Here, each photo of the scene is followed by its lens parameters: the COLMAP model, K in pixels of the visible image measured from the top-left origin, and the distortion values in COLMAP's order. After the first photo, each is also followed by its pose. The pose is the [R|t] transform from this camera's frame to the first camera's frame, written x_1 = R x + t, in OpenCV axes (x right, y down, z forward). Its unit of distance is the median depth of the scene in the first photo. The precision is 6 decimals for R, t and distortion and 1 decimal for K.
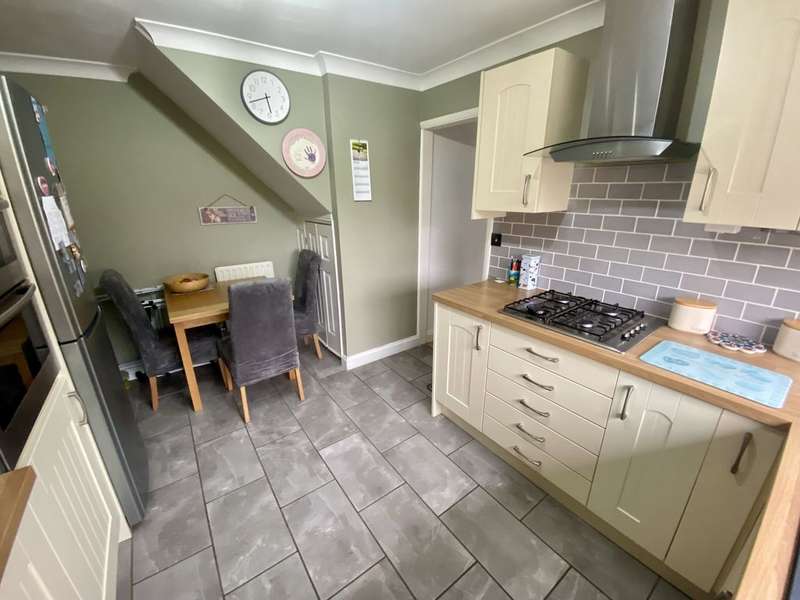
lens RADIAL K [[323.4, 0, 399.1], [0, 323.4, 299.5], [0, 0, 1]] dist [0.032504, -0.028718]
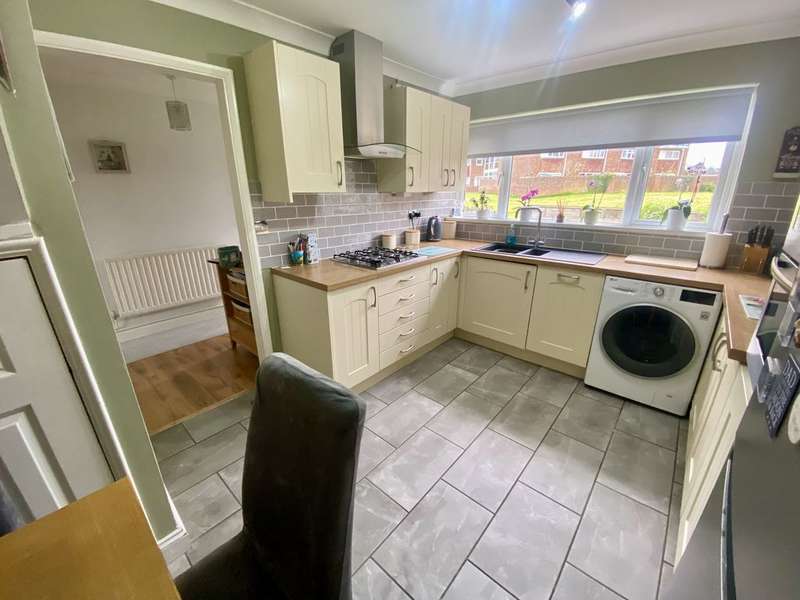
lens RADIAL K [[323.4, 0, 399.1], [0, 323.4, 299.5], [0, 0, 1]] dist [0.032504, -0.028718]
pose [[-0.211194, -0.308739, 0.927403, -0.779600], [0.315021, 0.876678, 0.363591, -0.244265], [-0.925289, 0.368940, -0.087890, 0.889787]]
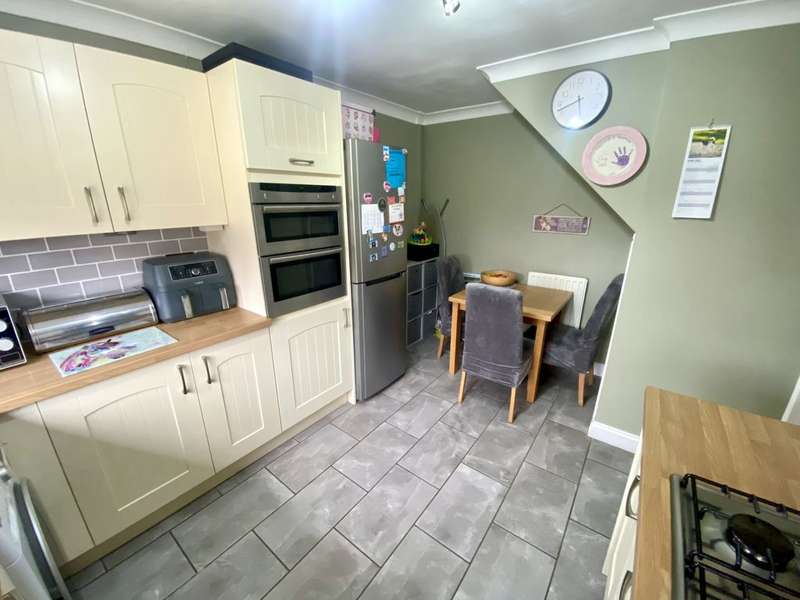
lens RADIAL K [[323.4, 0, 399.1], [0, 323.4, 299.5], [0, 0, 1]] dist [0.032504, -0.028718]
pose [[0.282940, 0.294428, -0.912829, 0.452251], [-0.307143, 0.929415, 0.204576, -0.140564], [0.908630, 0.222486, 0.353400, 0.359341]]
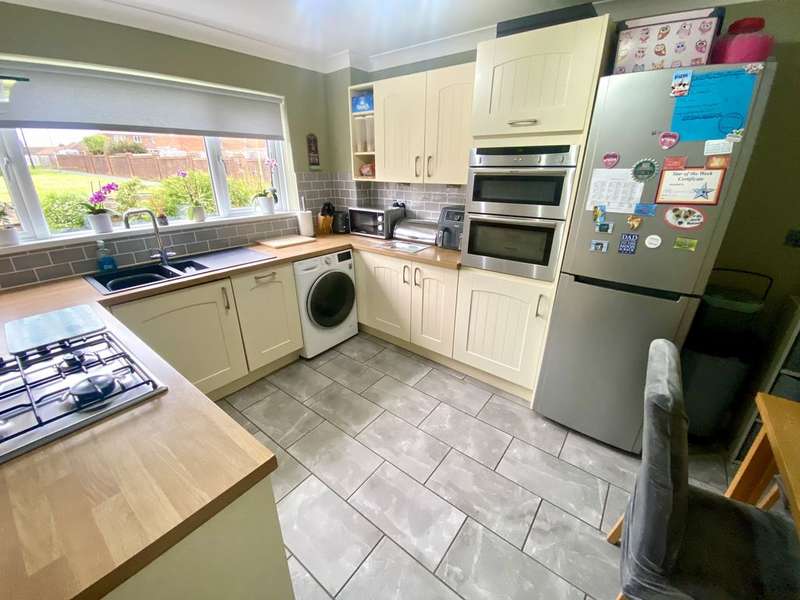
lens RADIAL K [[323.4, 0, 399.1], [0, 323.4, 299.5], [0, 0, 1]] dist [0.032504, -0.028718]
pose [[-0.961872, 0.103453, -0.253179, 0.043620], [-0.085458, 0.765669, 0.637533, -0.384342], [0.259806, 0.634861, -0.727635, 1.171330]]
